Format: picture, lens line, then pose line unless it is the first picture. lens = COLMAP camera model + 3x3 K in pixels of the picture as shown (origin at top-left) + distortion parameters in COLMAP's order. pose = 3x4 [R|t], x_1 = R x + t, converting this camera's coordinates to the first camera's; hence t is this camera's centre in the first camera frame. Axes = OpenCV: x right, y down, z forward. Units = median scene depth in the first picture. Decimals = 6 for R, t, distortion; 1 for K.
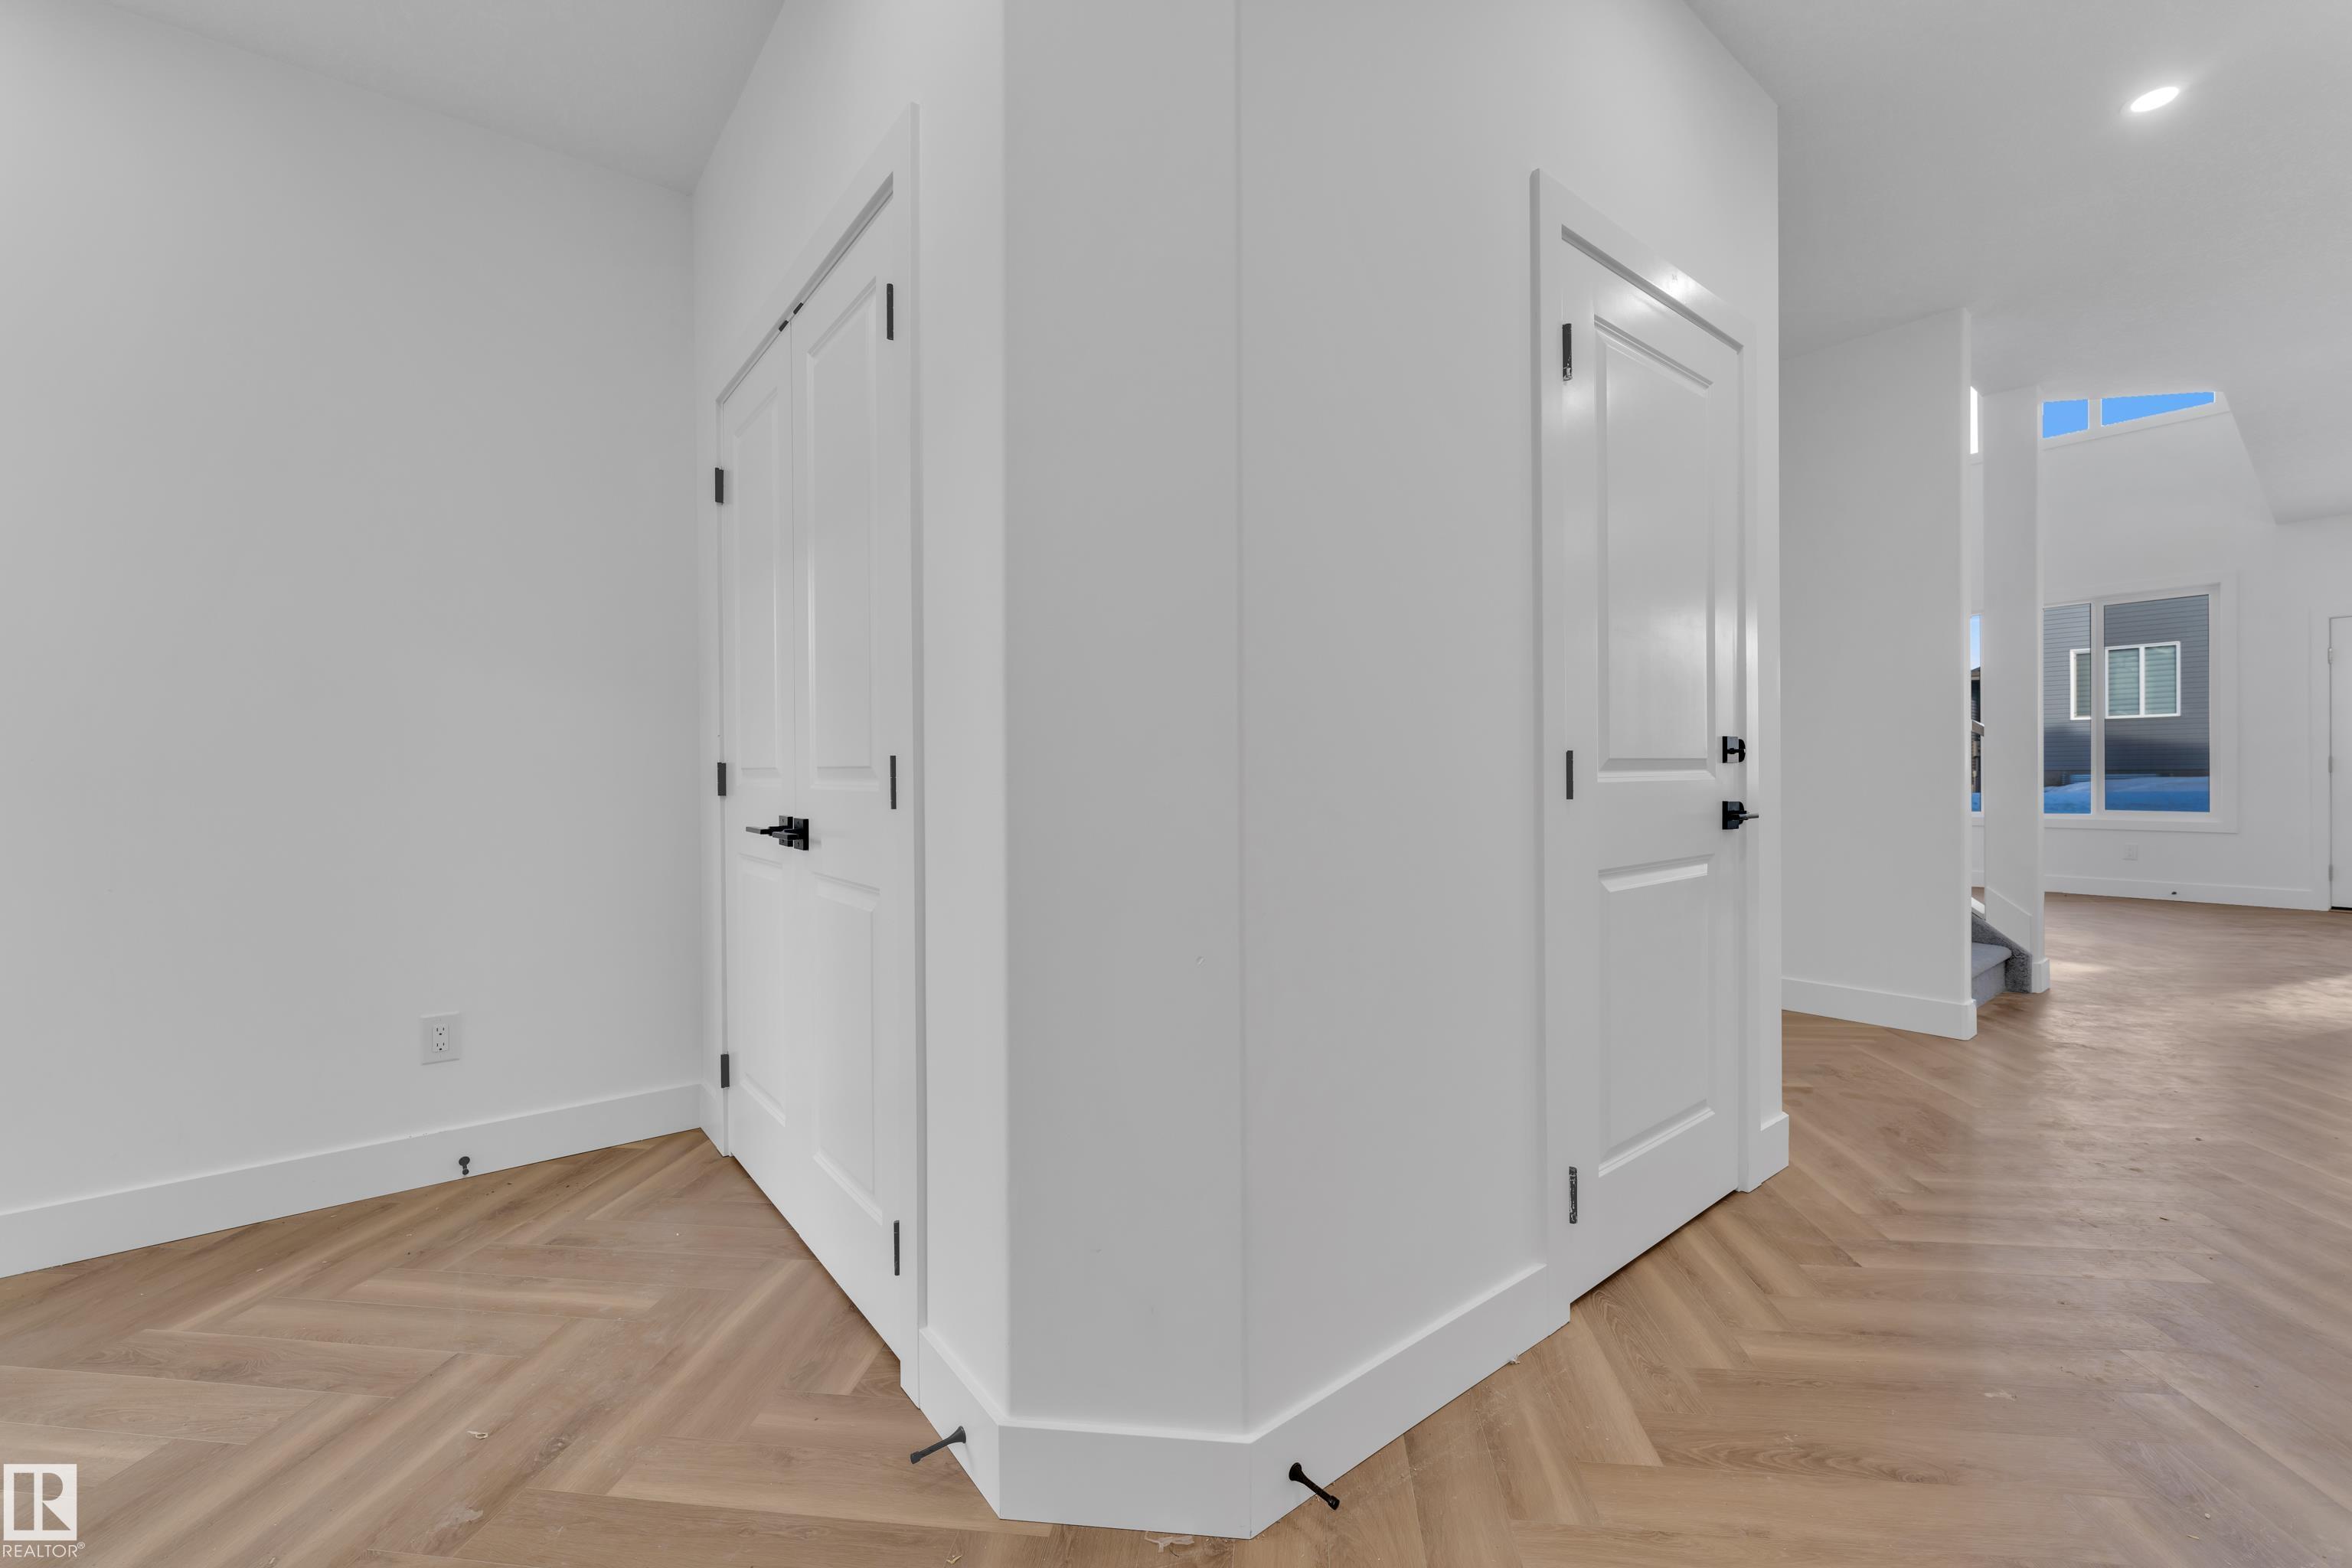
lens RADIAL K [[945.5, 0, 1184.9], [0, 945.5, 775.5], [0, 0, 1]] dist [-0.000606, 0.000055]
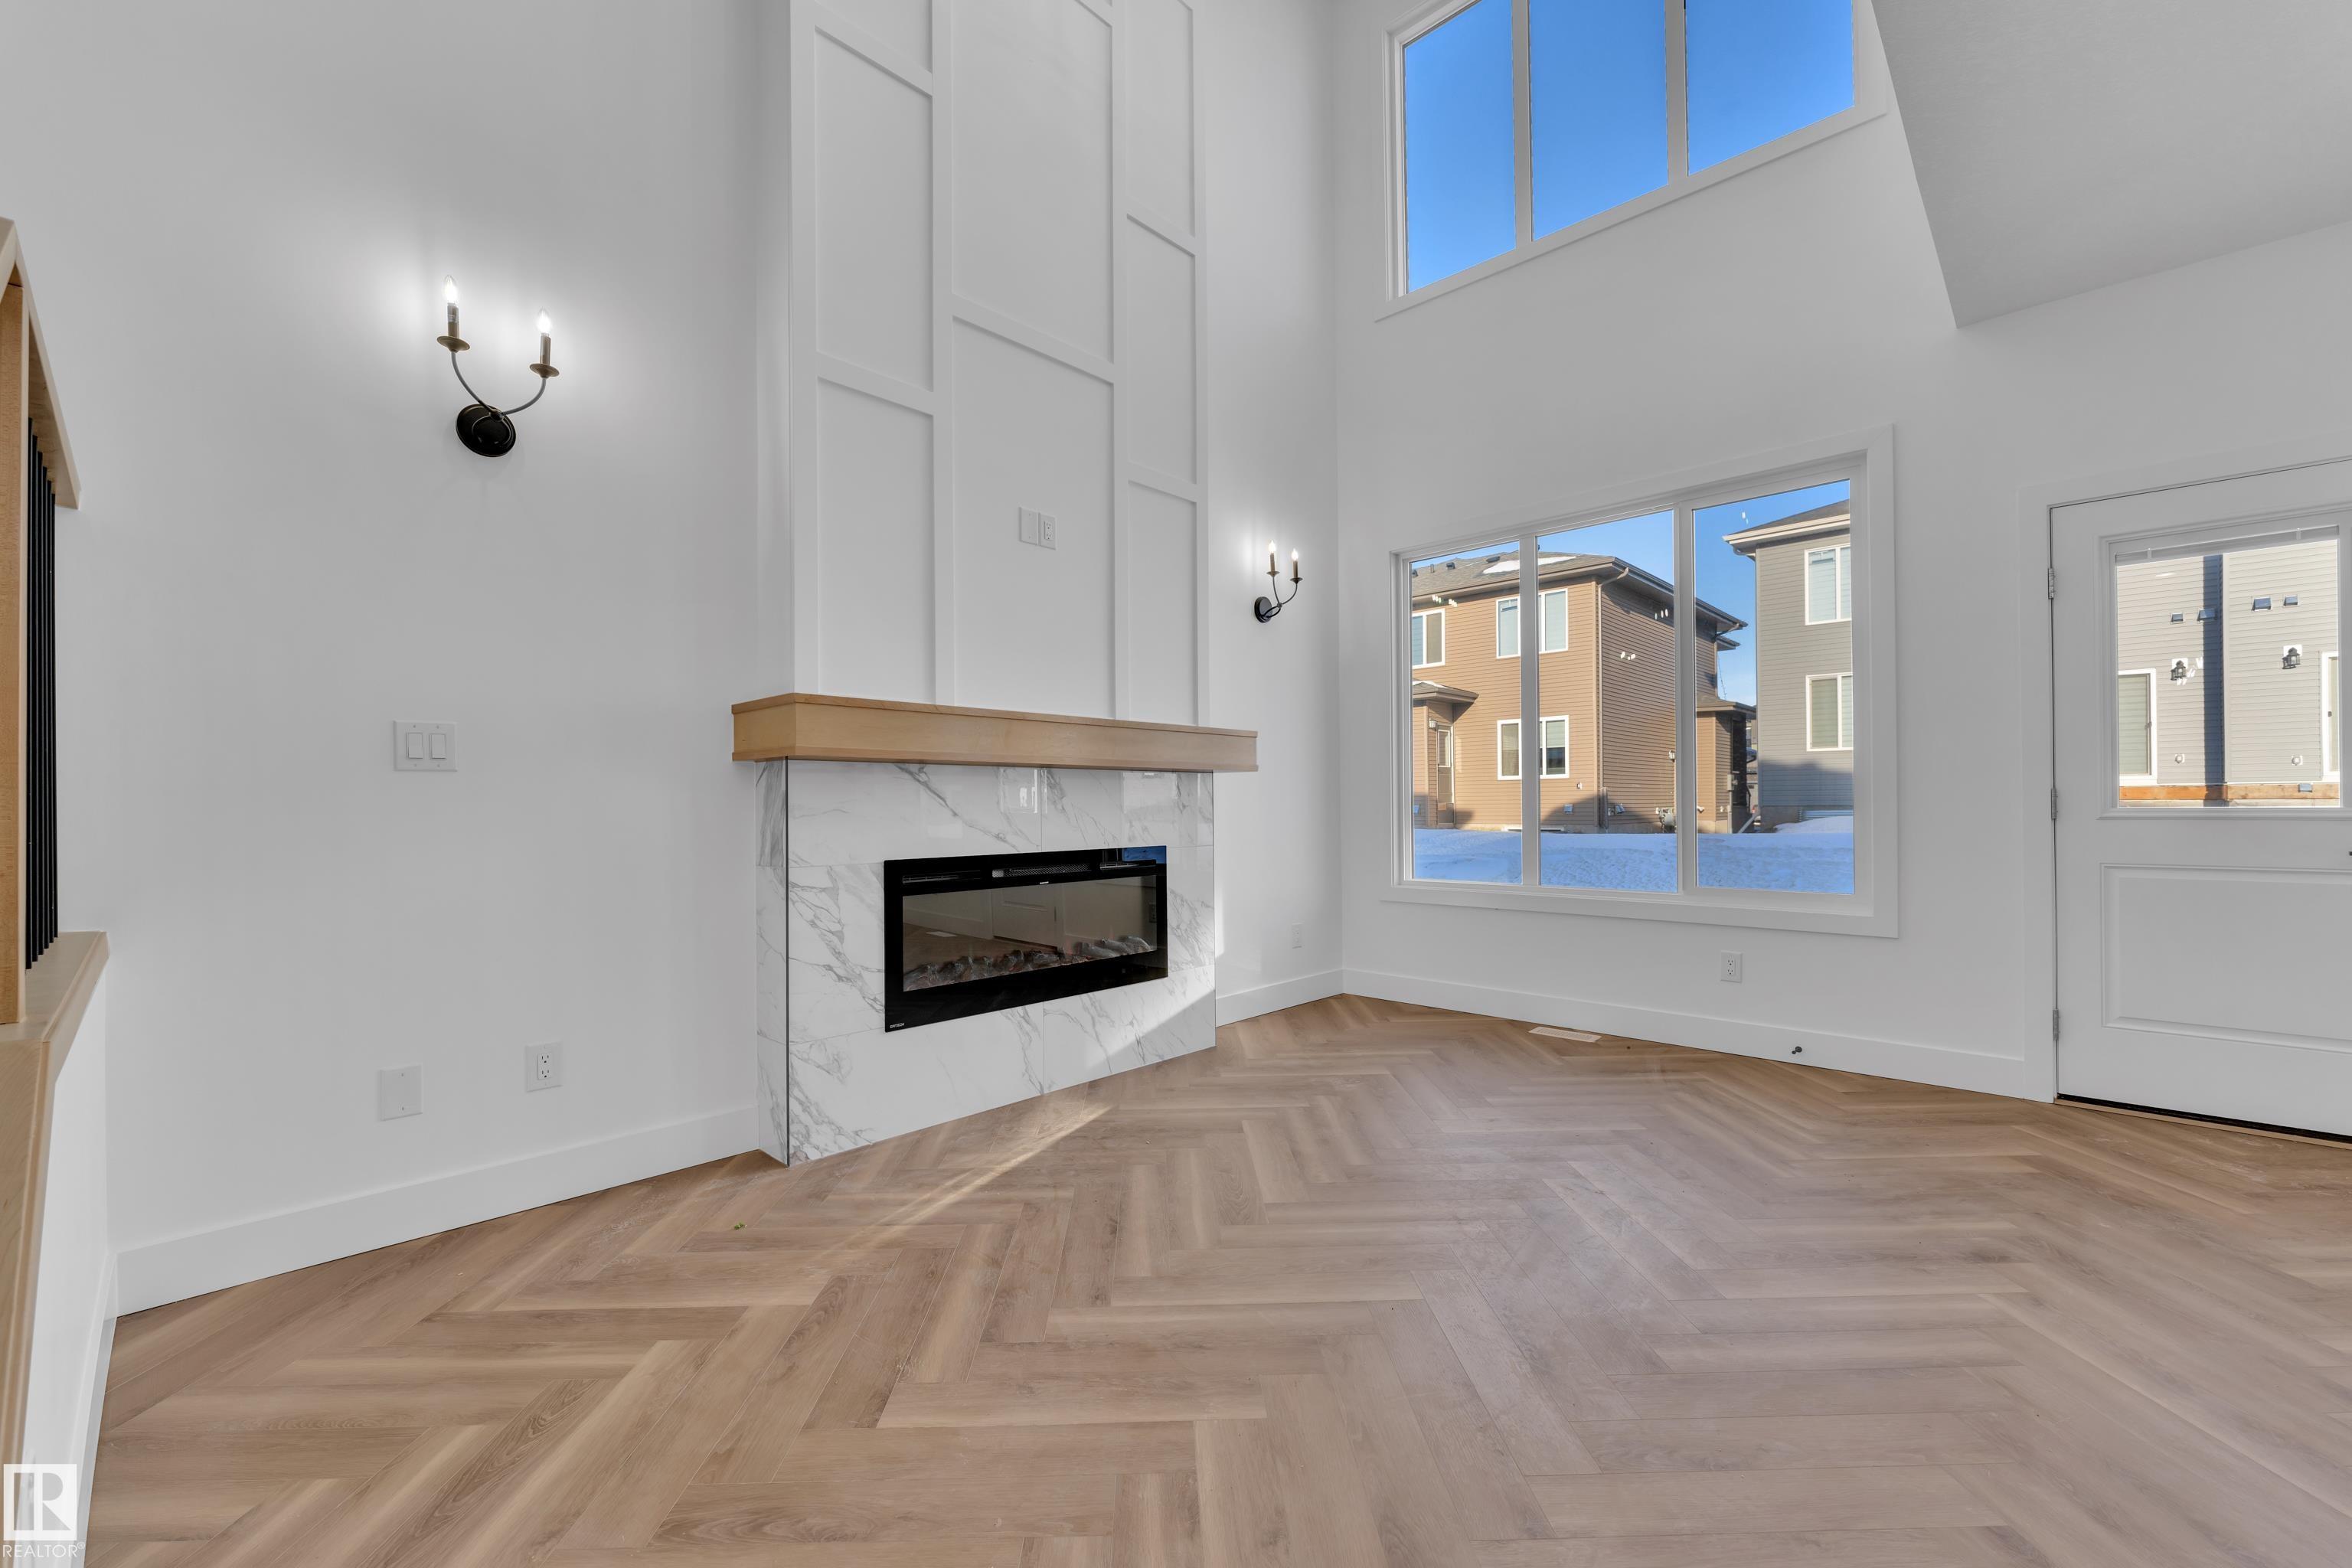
lens RADIAL K [[953.5, 0, 1177.4], [0, 953.5, 784.9], [0, 0, 1]] dist [-0.000638, -0.000098]
pose [[0.990212, 0.007382, 0.139376, 1.759887], [-0.004372, 0.999751, -0.021889, -0.023489], [-0.139503, 0.021065, 0.989998, 1.454864]]
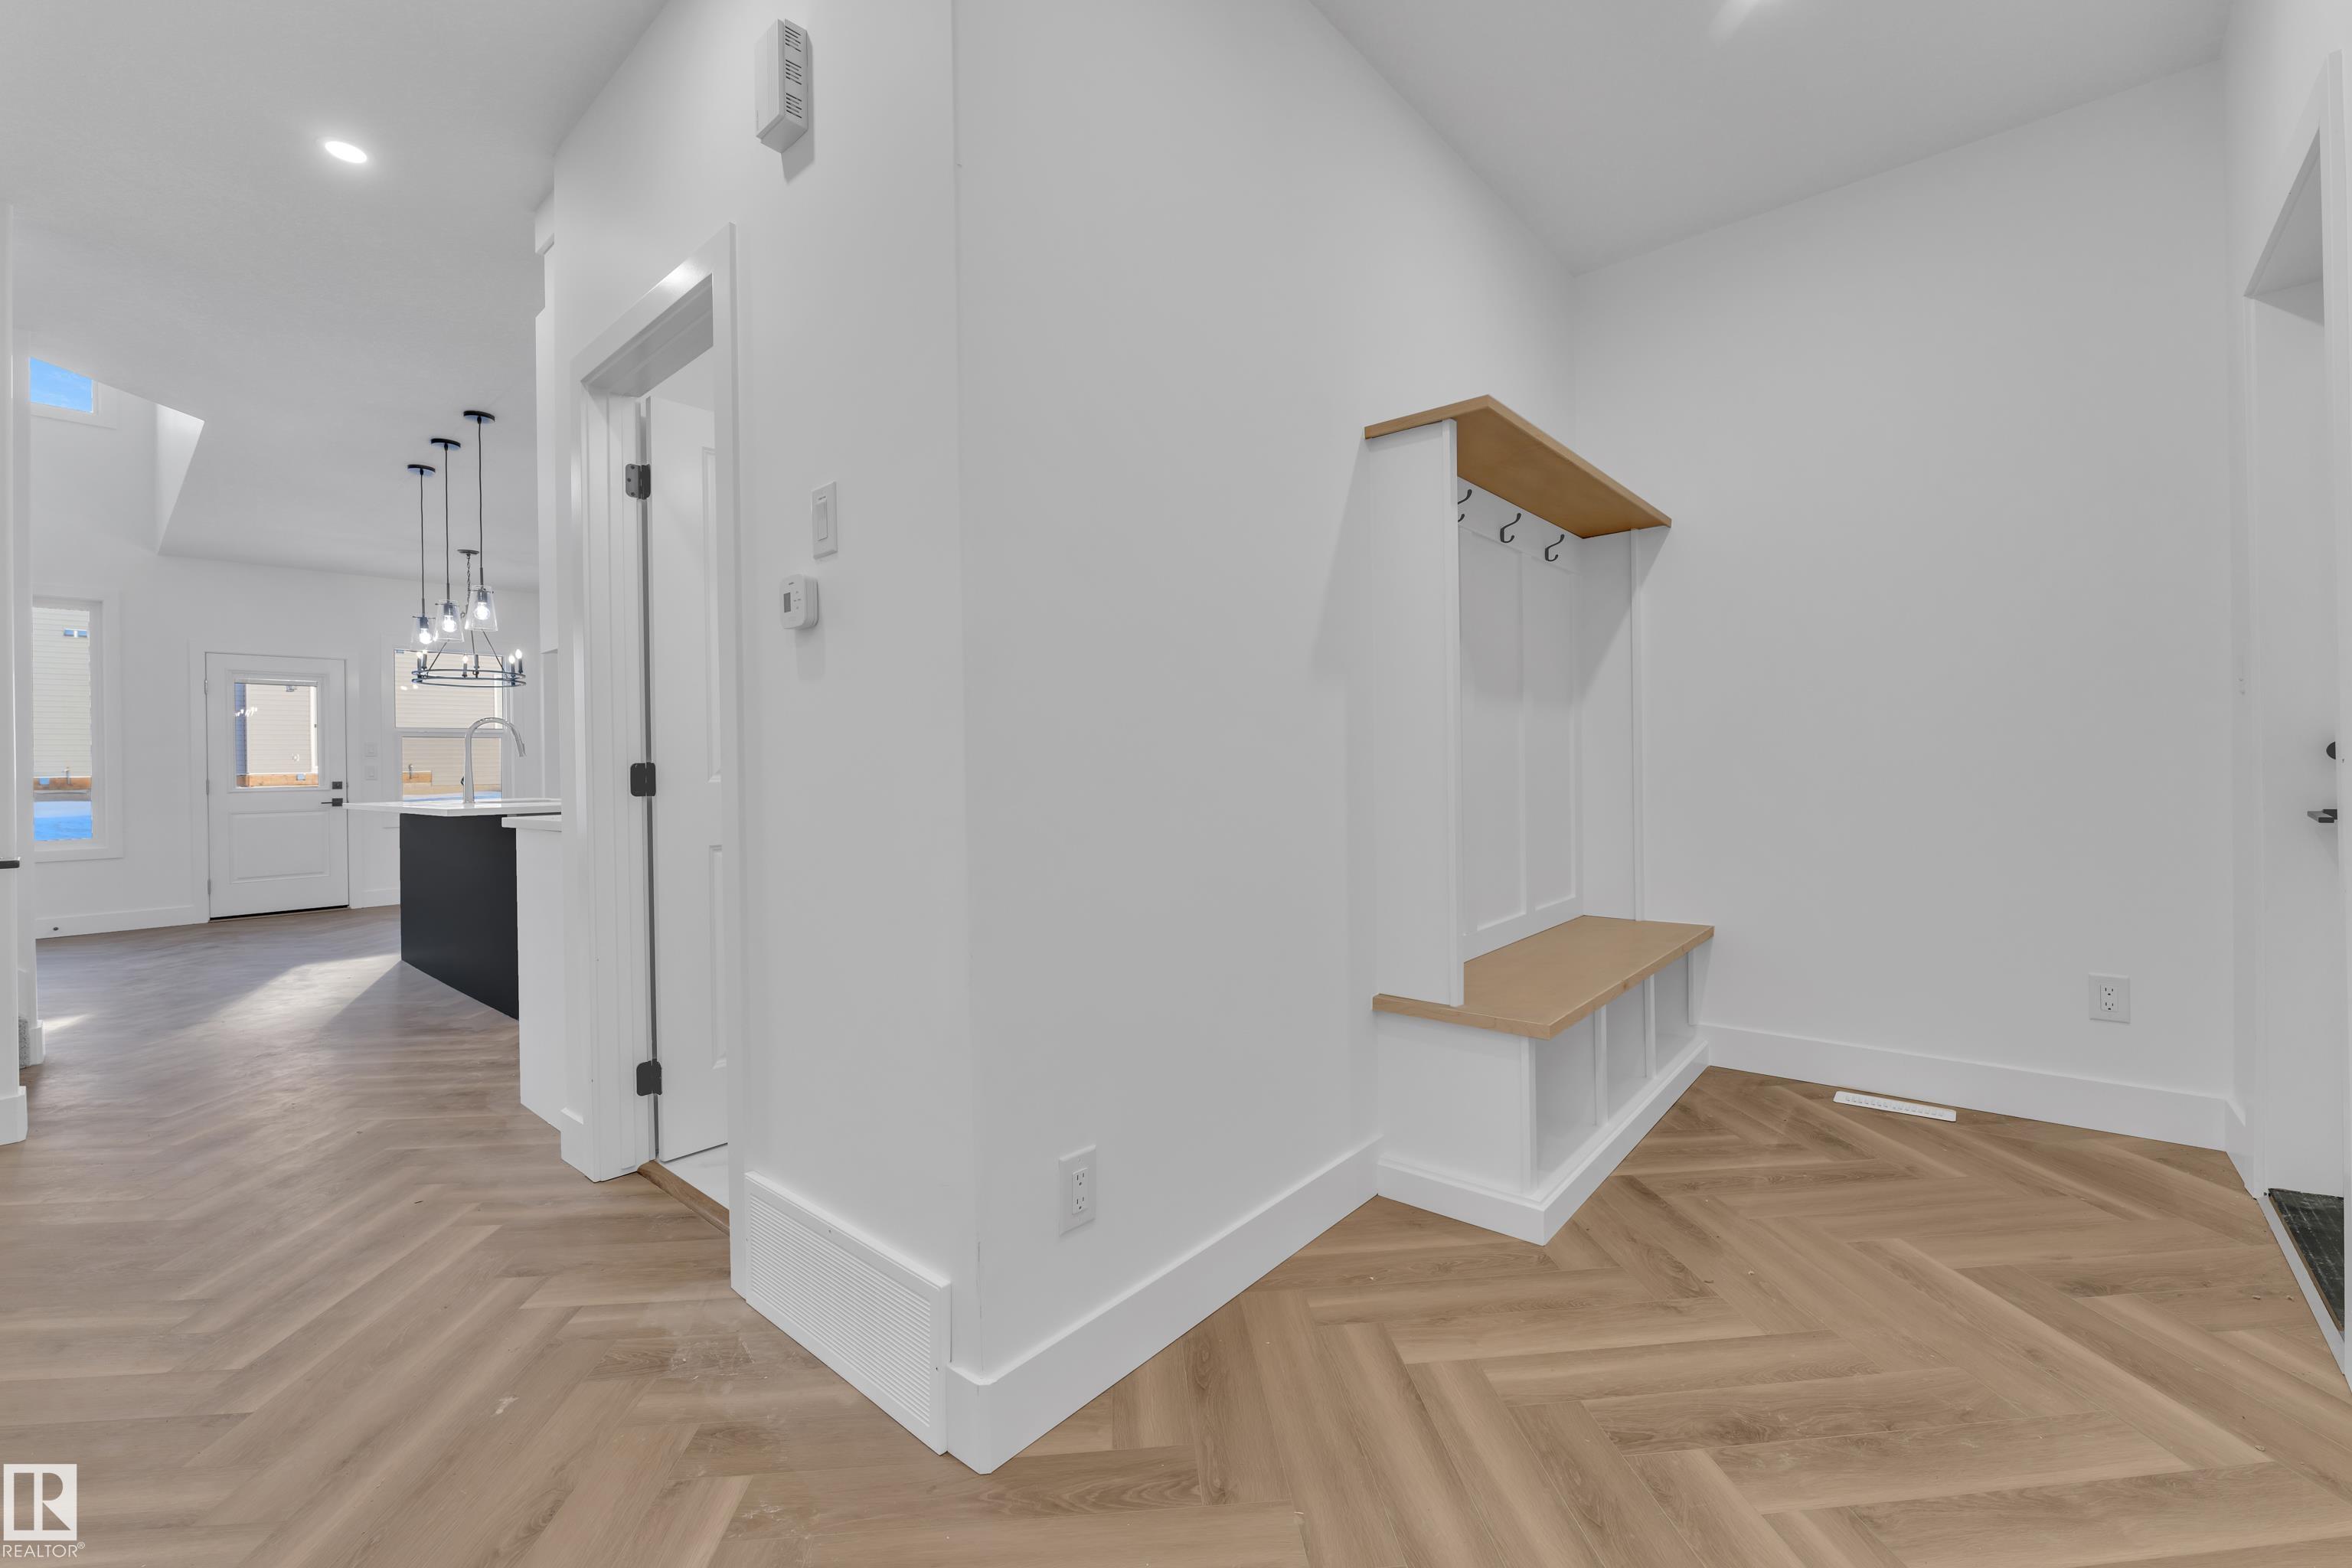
lens RADIAL K [[954.5, 0, 1173.0], [0, 954.5, 760.3], [0, 0, 1]] dist [-0.003685, -0.000409]
pose [[-0.182648, 0.021076, 0.982952, -0.162934], [0.021956, 0.999608, -0.017354, 0.002841], [-0.982933, 0.018412, -0.183039, 0.281277]]
